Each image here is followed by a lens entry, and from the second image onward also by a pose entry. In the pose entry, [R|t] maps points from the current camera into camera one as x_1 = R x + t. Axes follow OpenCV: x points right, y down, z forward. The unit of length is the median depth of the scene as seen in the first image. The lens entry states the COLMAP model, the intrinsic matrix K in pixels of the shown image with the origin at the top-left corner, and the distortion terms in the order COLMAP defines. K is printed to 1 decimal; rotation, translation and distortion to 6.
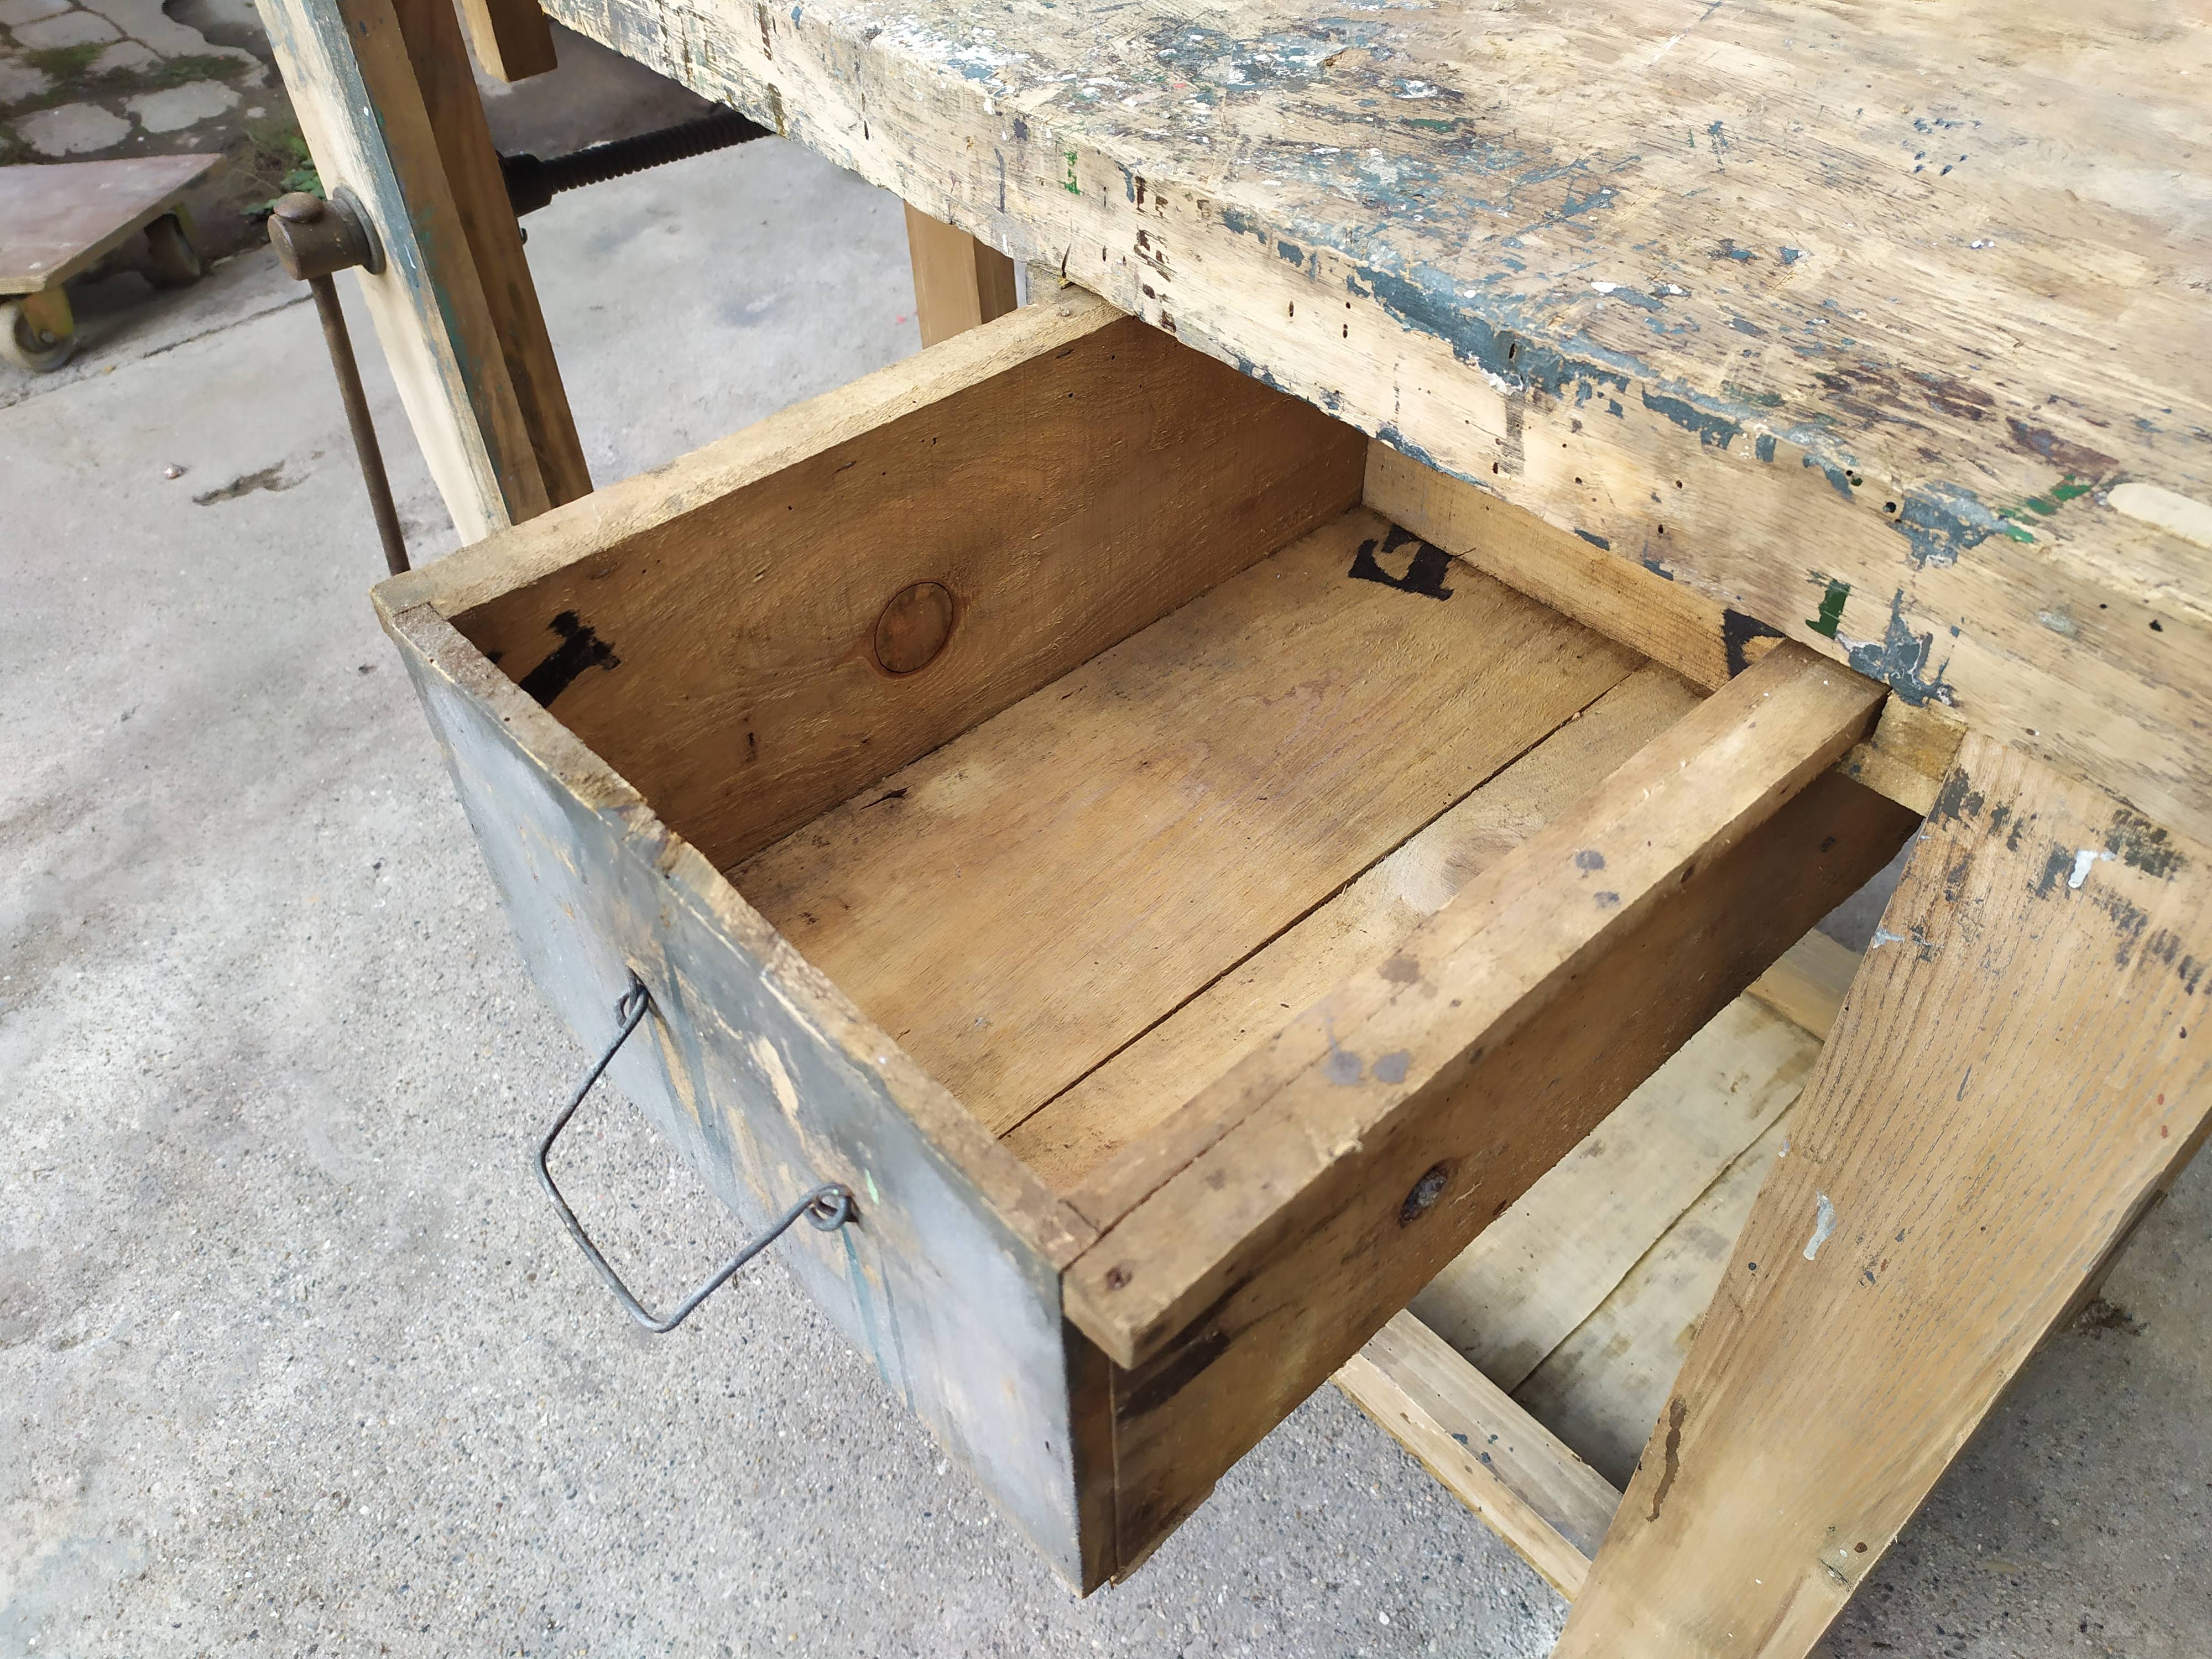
lens RADIAL K [[1655.3, 0, 1135.0], [0, 1655.3, 825.9], [0, 0, 1]] dist [0.055100, -0.056929]
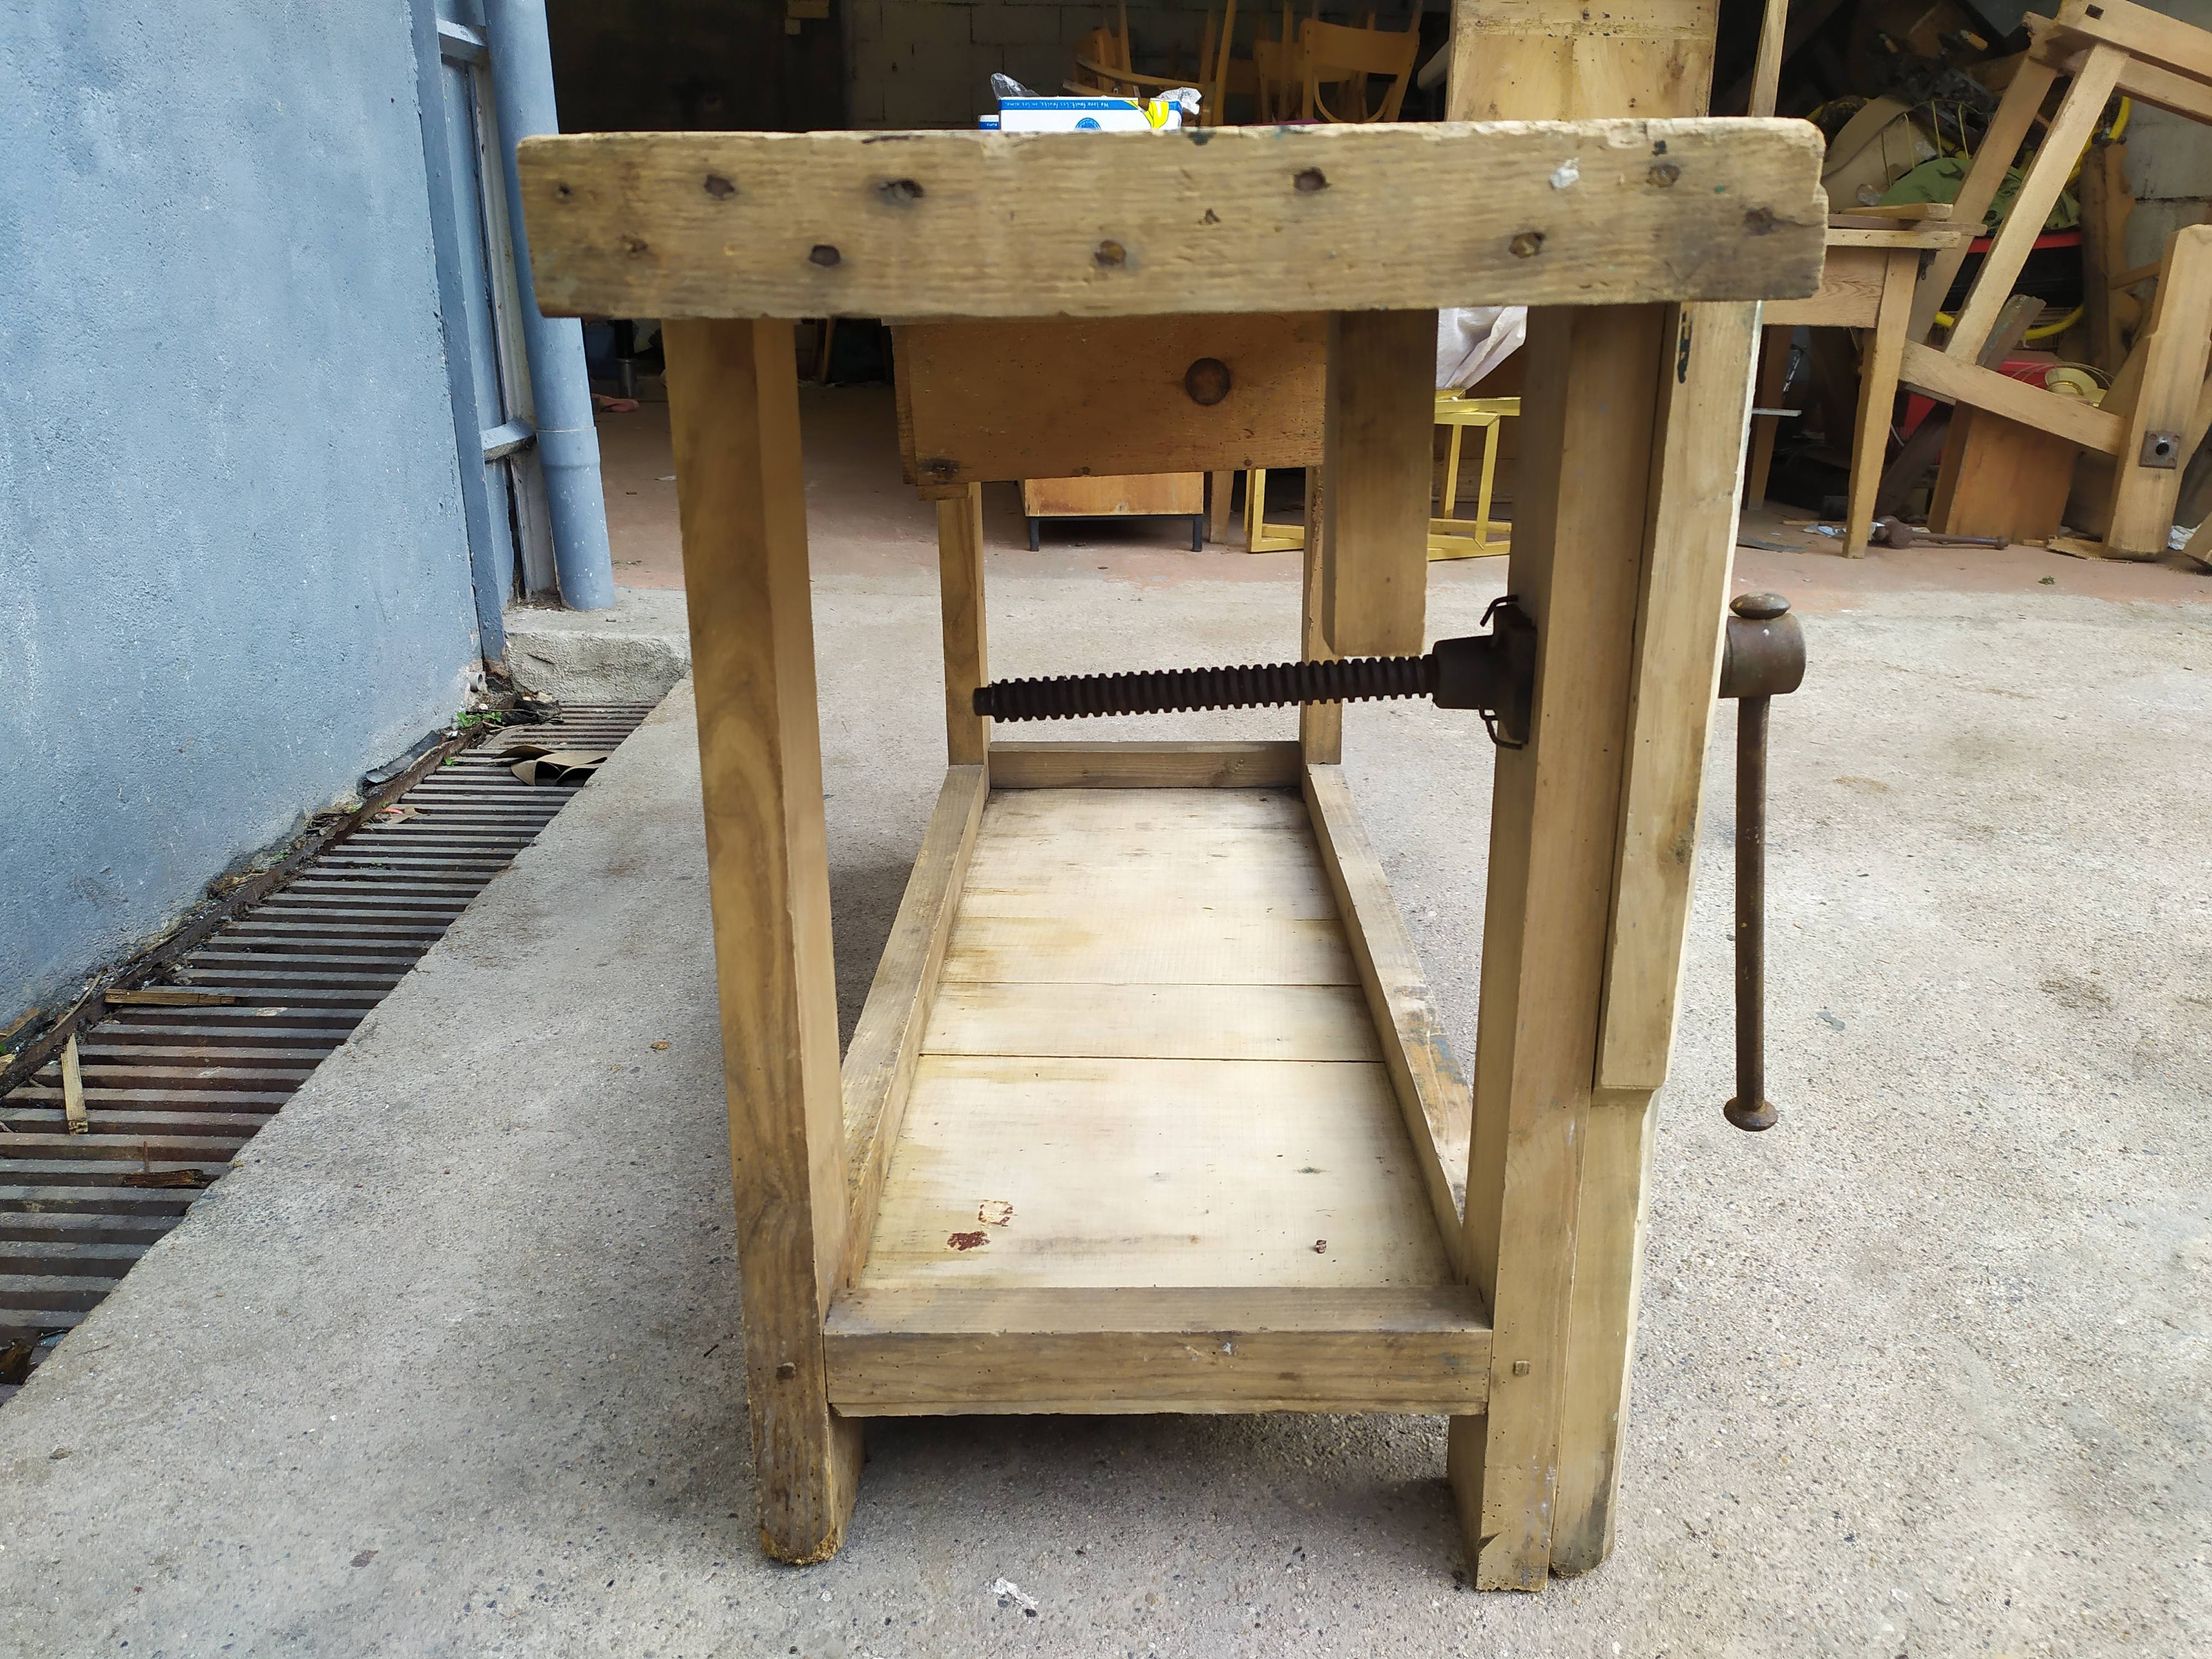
lens RADIAL K [[1655.3, 0, 1099.7], [0, 1655.3, 827.3], [0, 0, 1]] dist [0.055100, -0.056929]
pose [[-0.717048, -0.205273, 0.666111, -1.452084], [0.510007, 0.496893, 0.702133, -1.827754], [-0.475115, 0.843185, -0.251606, 2.527977]]
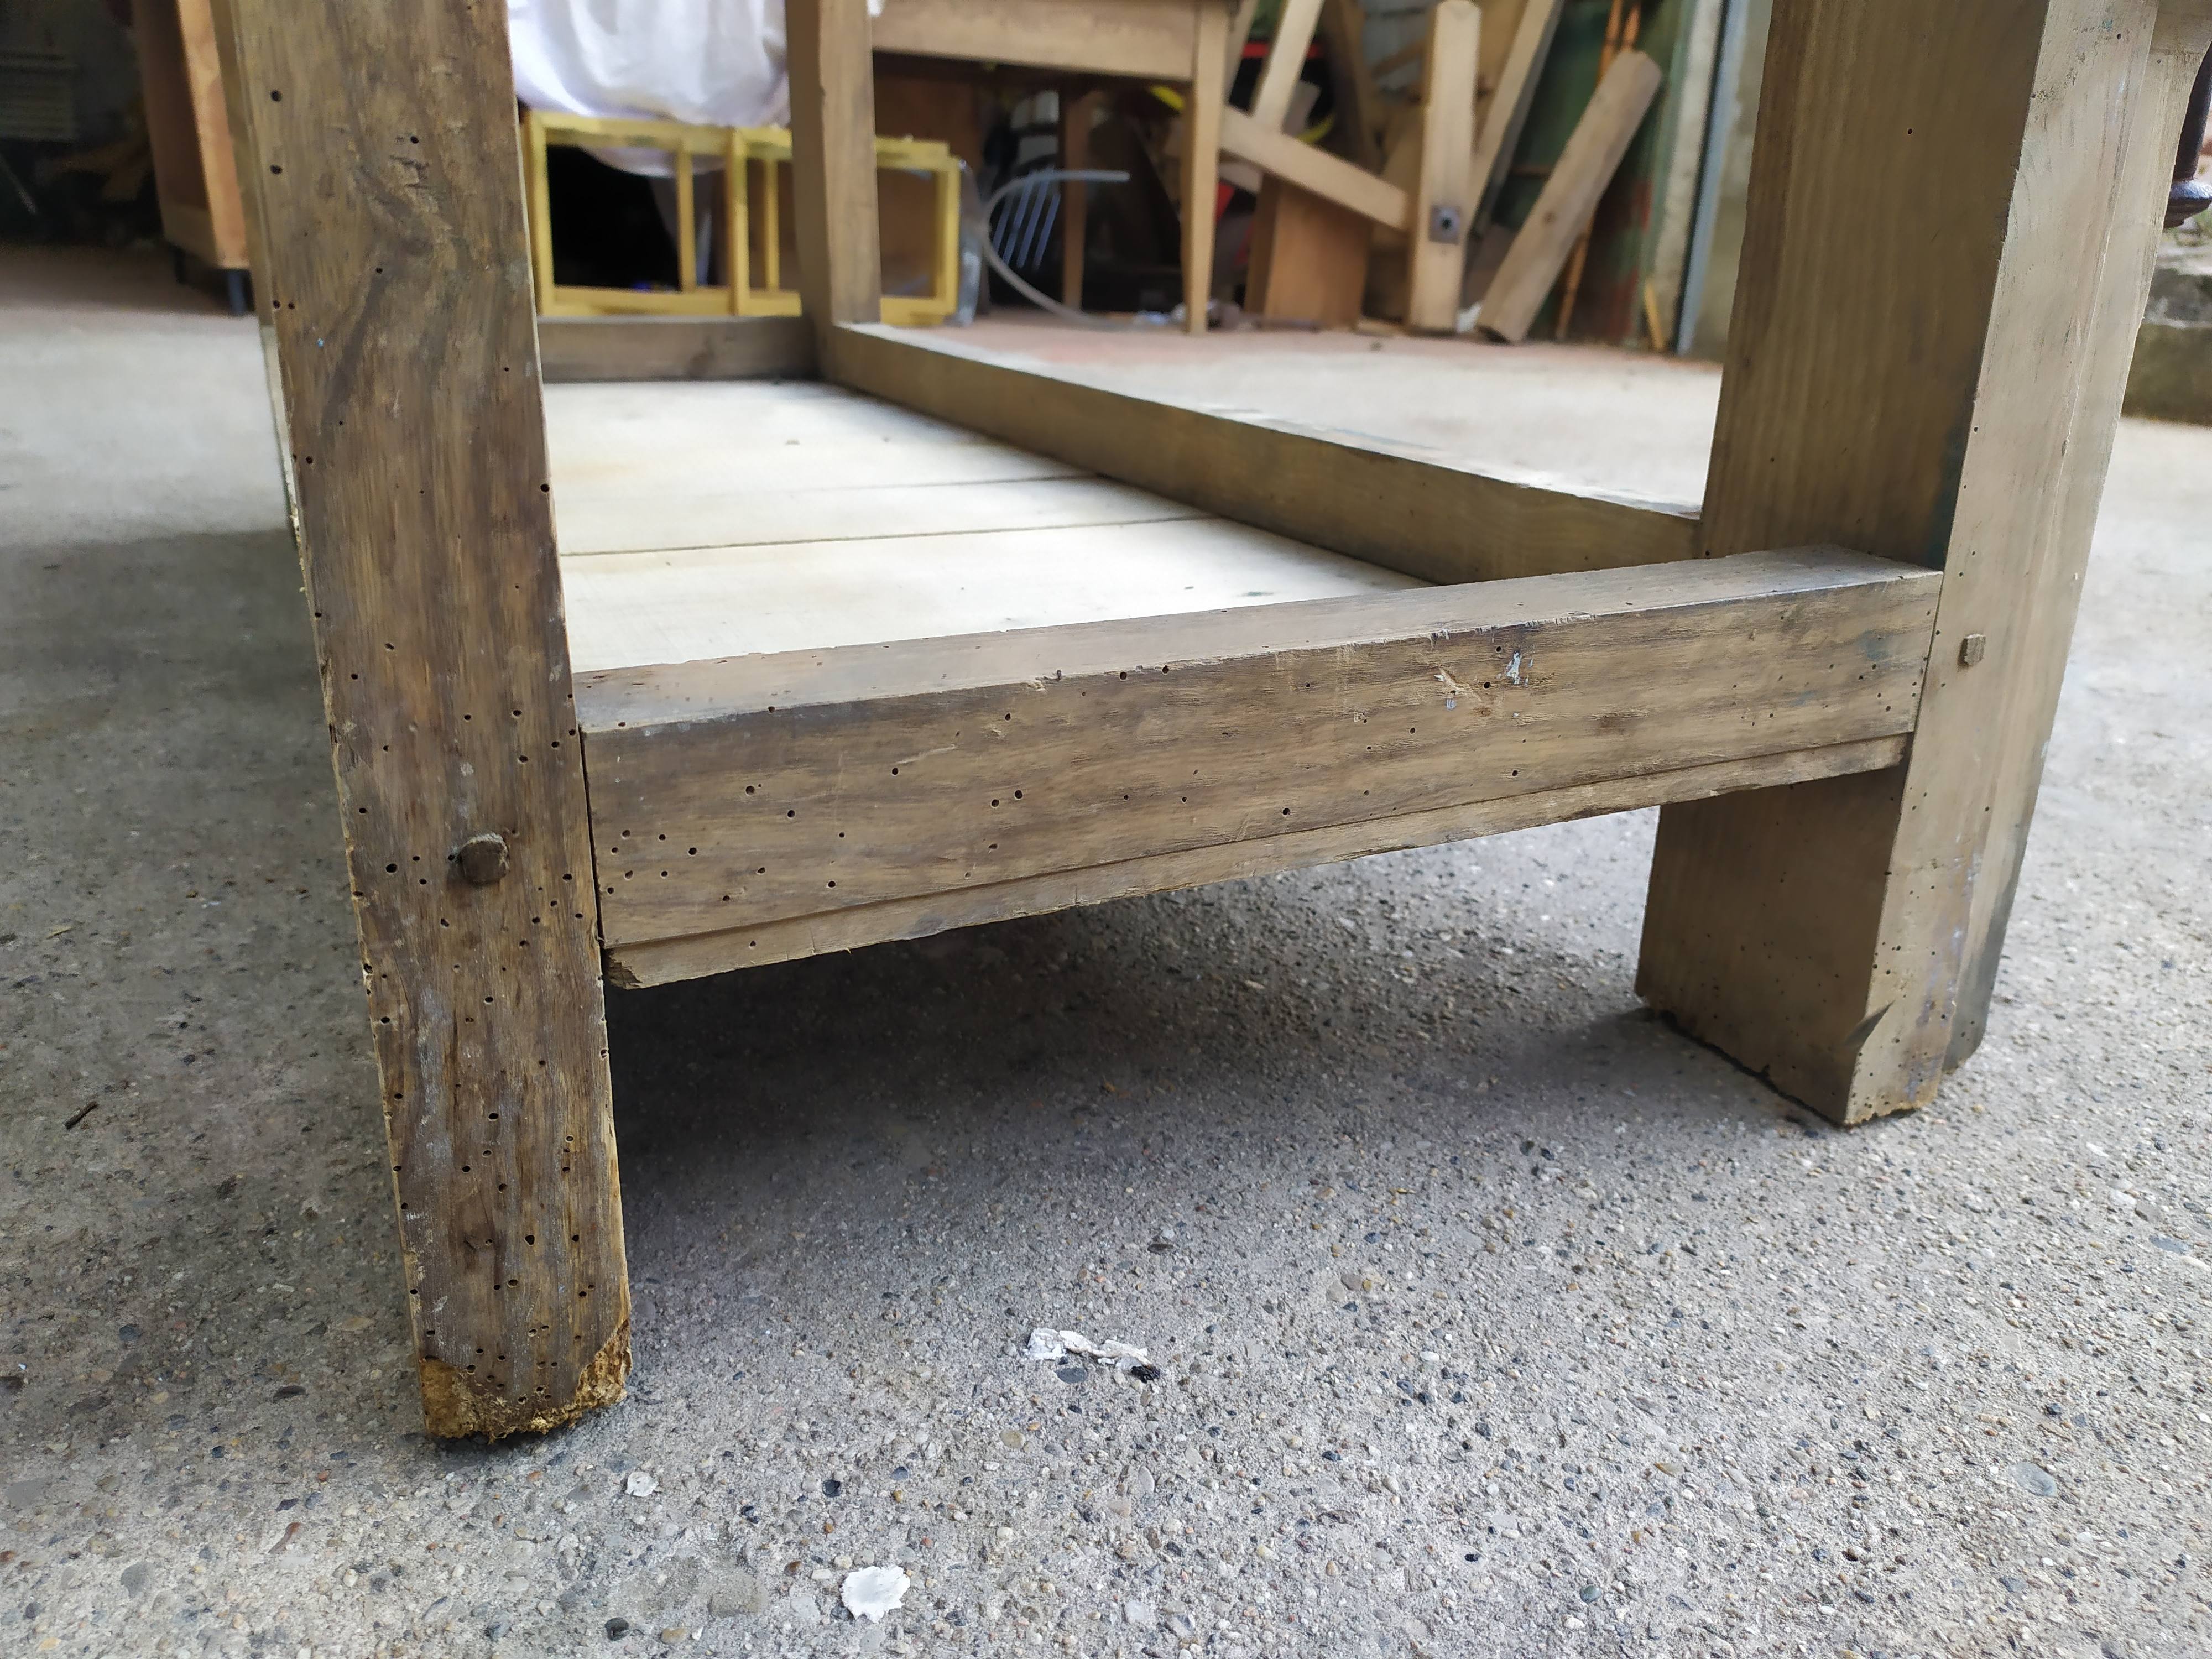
lens RADIAL K [[1703.2, 0, 1103.5], [0, 1703.2, 865.2], [0, 0, 1]] dist [0.025462, -0.015168]
pose [[-0.952877, -0.105999, 0.284235, -0.645309], [0.215645, 0.422313, 0.880426, -1.060022], [-0.213360, 0.900231, -0.379554, 2.875263]]
